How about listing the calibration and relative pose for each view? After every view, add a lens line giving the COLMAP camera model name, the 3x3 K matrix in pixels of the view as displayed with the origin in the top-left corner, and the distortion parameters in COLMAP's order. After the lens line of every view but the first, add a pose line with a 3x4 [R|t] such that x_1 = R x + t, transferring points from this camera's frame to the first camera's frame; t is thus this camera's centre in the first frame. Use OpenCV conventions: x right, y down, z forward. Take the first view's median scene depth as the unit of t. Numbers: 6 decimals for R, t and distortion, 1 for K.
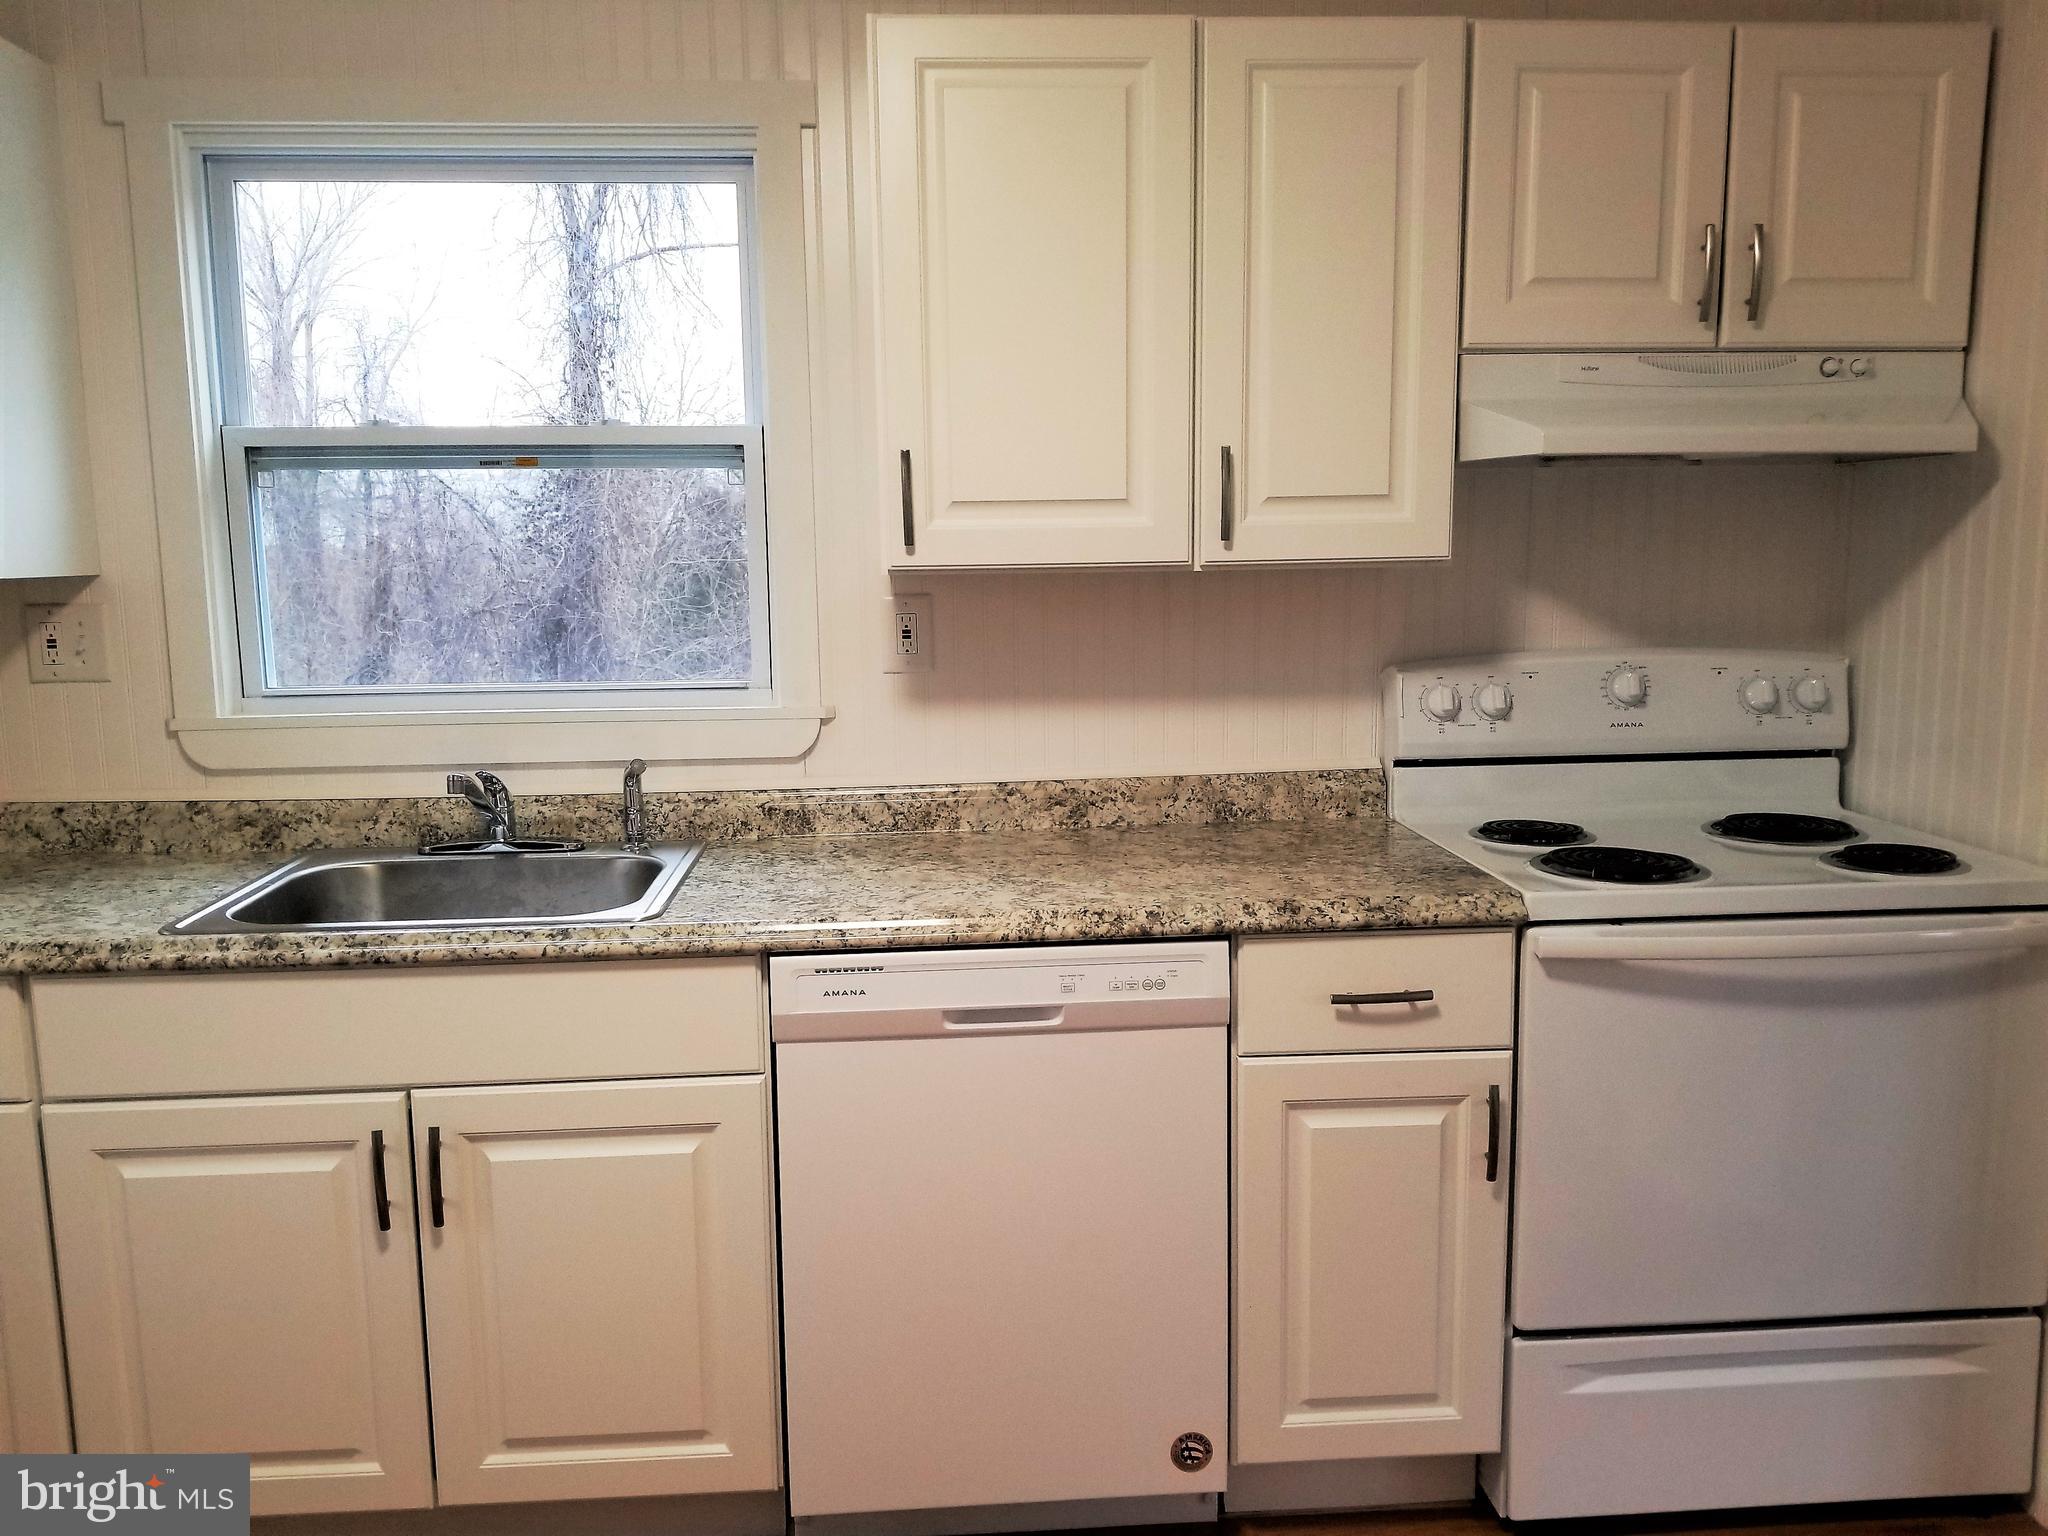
lens RADIAL K [[1607.6, 0, 1041.8], [0, 1607.6, 759.1], [0, 0, 1]] dist [0.067585, -0.085315]
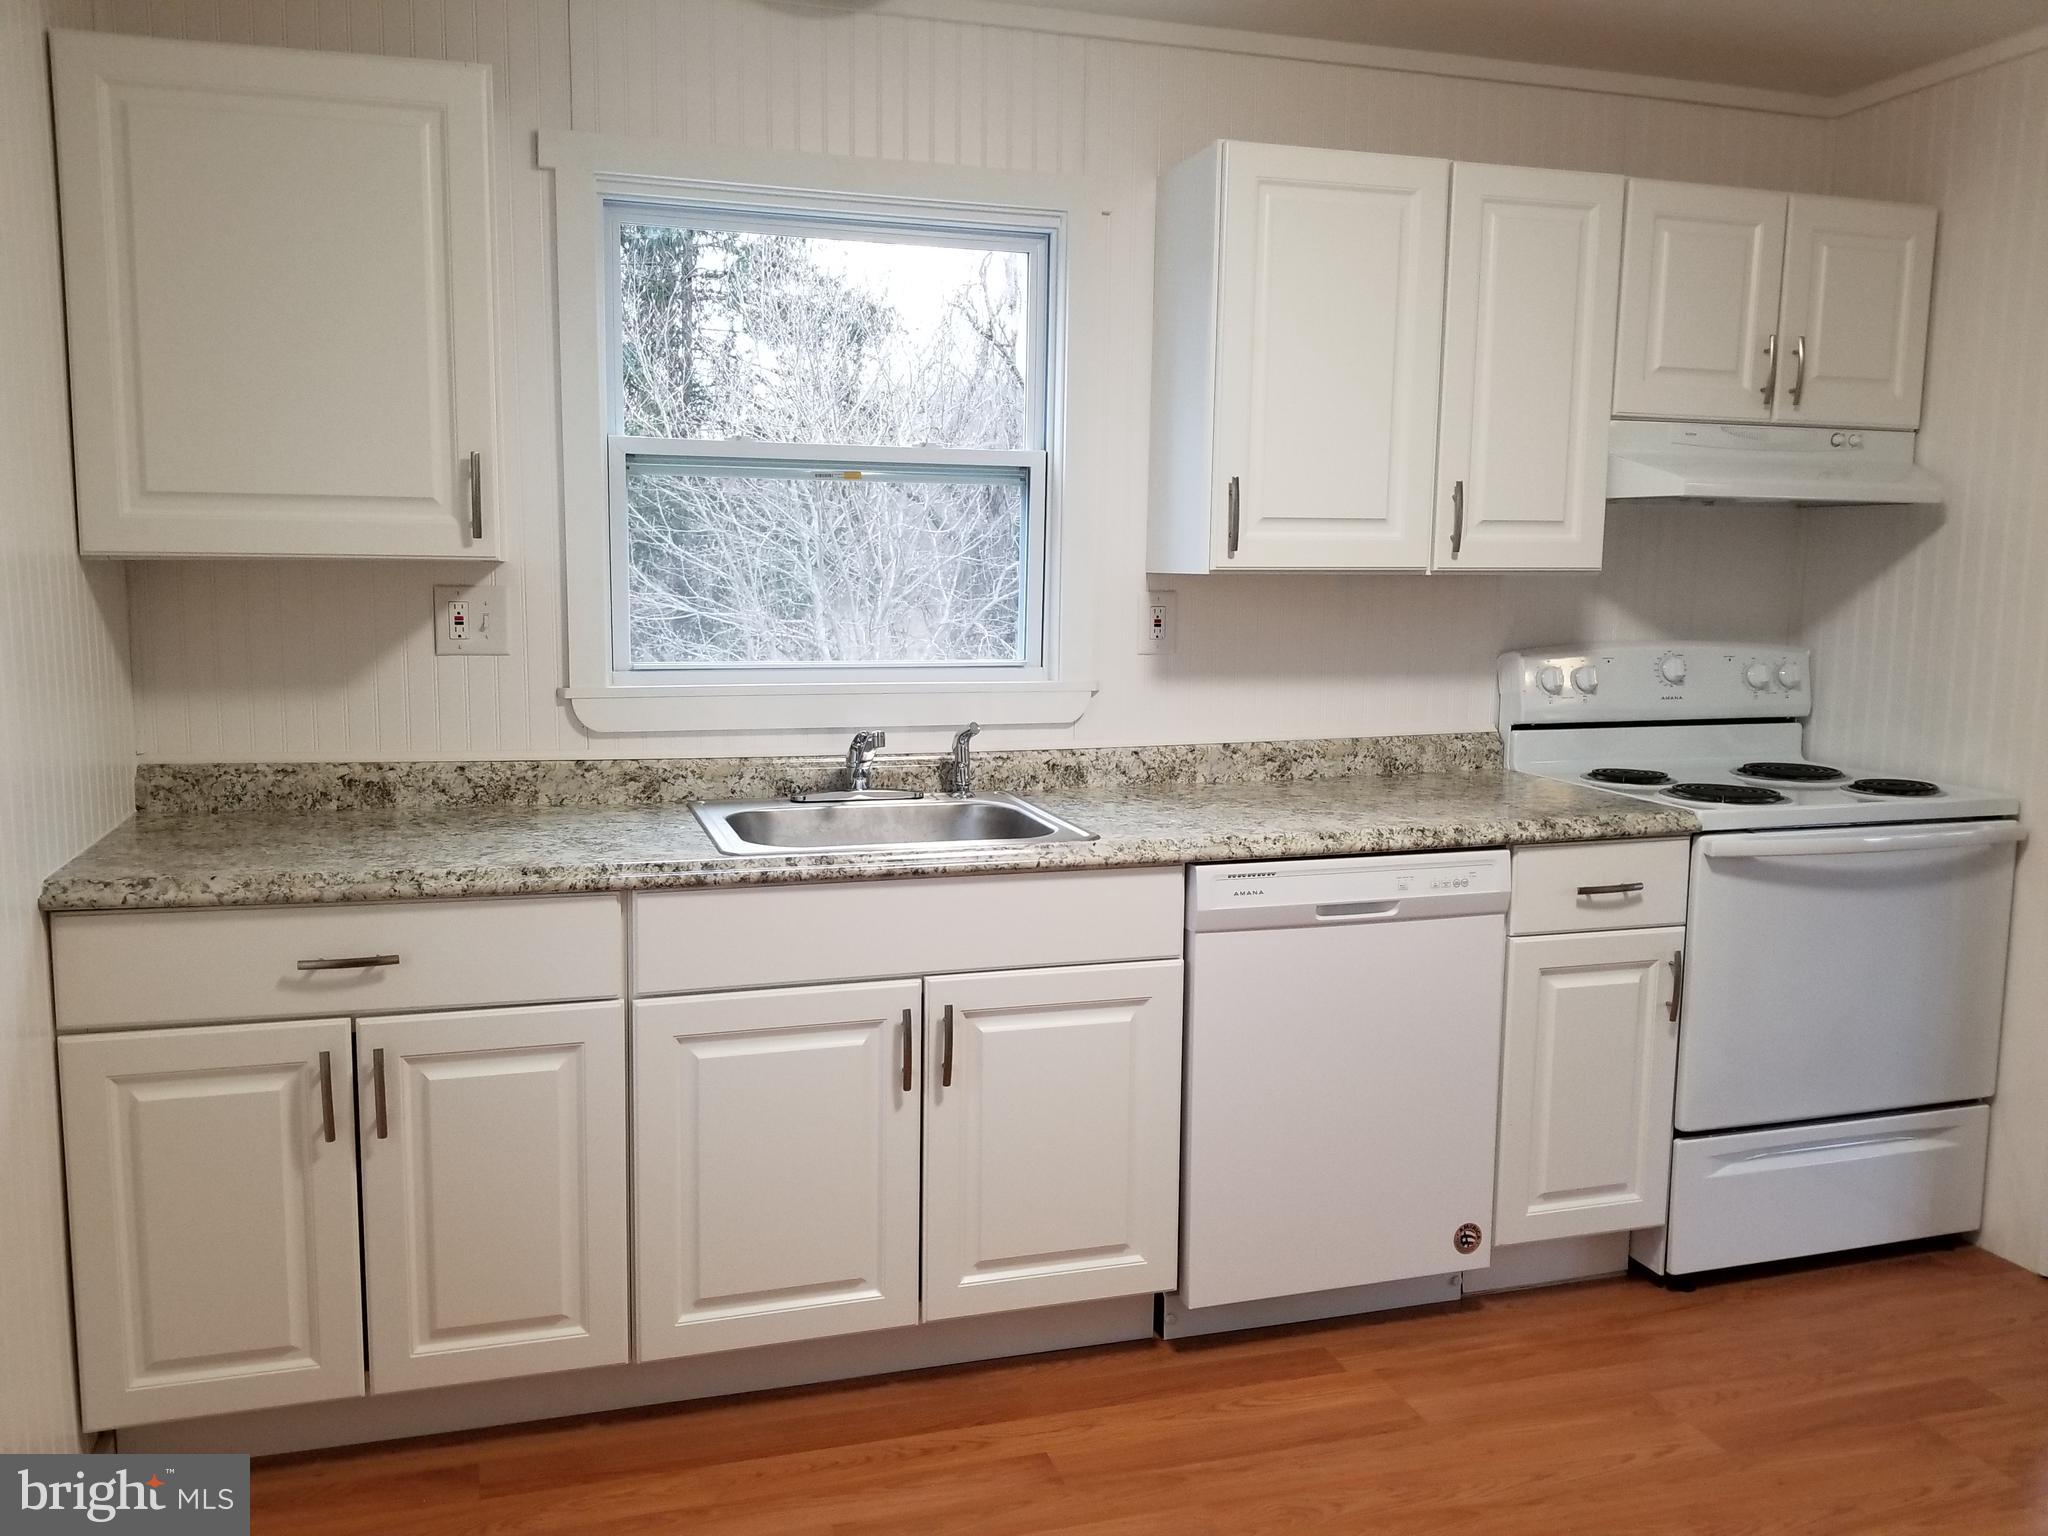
lens RADIAL K [[1607.6, 0, 1002.2], [0, 1607.6, 749.8], [0, 0, 1]] dist [0.067585, -0.085315]
pose [[0.972385, -0.004251, 0.233346, -0.555772], [0.008408, 0.999823, -0.016821, 0.044878], [-0.233233, 0.018318, 0.972248, -0.196028]]
